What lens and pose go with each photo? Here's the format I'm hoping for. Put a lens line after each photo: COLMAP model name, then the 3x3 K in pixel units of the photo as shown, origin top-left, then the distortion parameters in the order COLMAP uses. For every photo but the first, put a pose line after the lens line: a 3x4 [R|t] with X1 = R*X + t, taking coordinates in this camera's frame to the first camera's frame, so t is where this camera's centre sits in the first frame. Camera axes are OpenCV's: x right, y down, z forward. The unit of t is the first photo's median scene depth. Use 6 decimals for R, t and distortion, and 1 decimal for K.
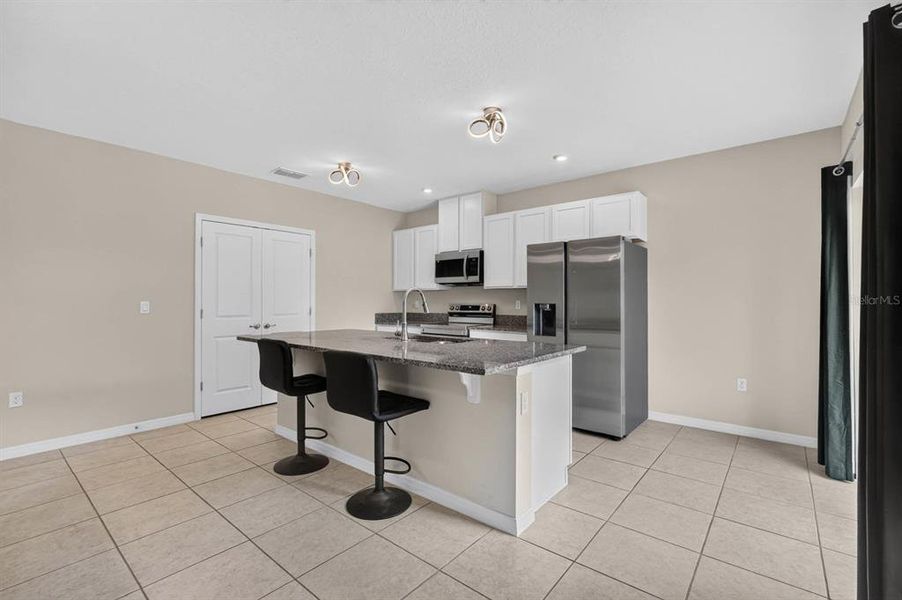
lens RADIAL K [[406.7, 0, 448.2], [0, 406.7, 304.9], [0, 0, 1]] dist [-0.013888, 0.000571]
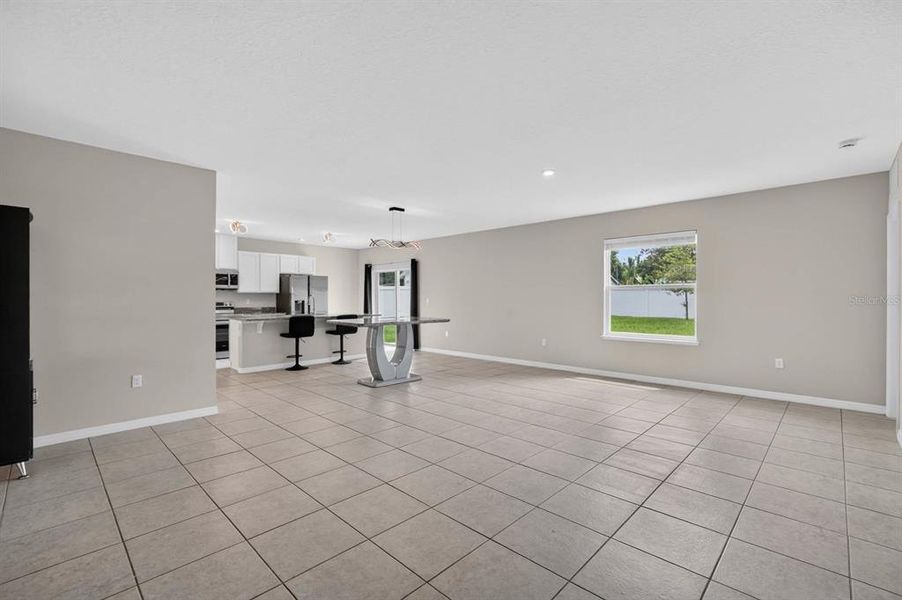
lens RADIAL K [[400.6, 0, 451.0], [0, 400.6, 300.0], [0, 0, 1]] dist [-0.007586, -0.000013]
pose [[0.079492, -0.001174, 0.996835, -1.689246], [0.008672, 0.999962, 0.000486, -0.000134], [-0.996798, 0.008606, 0.079500, -0.056601]]
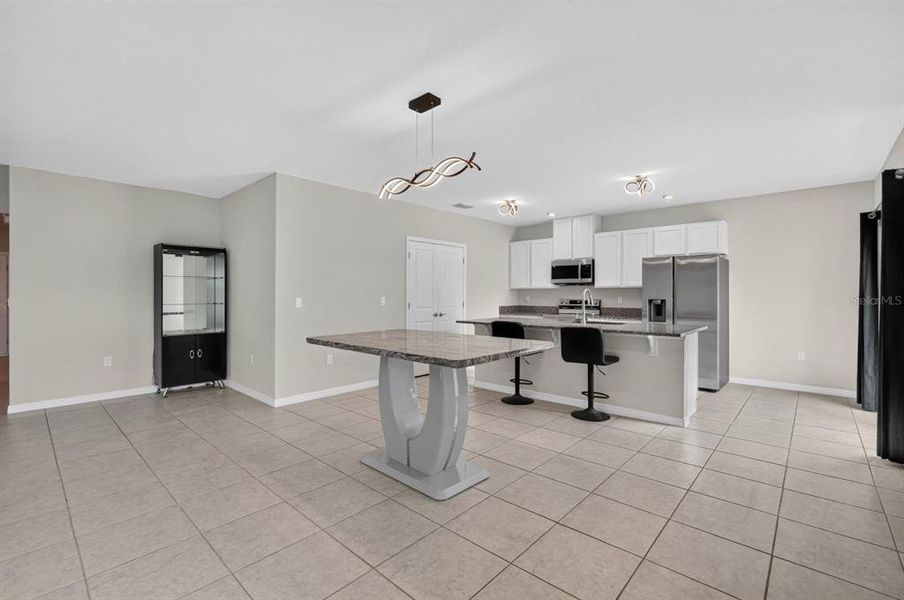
lens RADIAL K [[401.5, 0, 452.0], [0, 401.5, 300.0], [0, 0, 1]] dist [-0.007586, -0.000013]
pose [[0.999144, 0.002266, -0.041306, -0.352825], [-0.002174, 0.999995, 0.002273, -0.001910], [0.041311, -0.002181, 0.999144, -0.365642]]
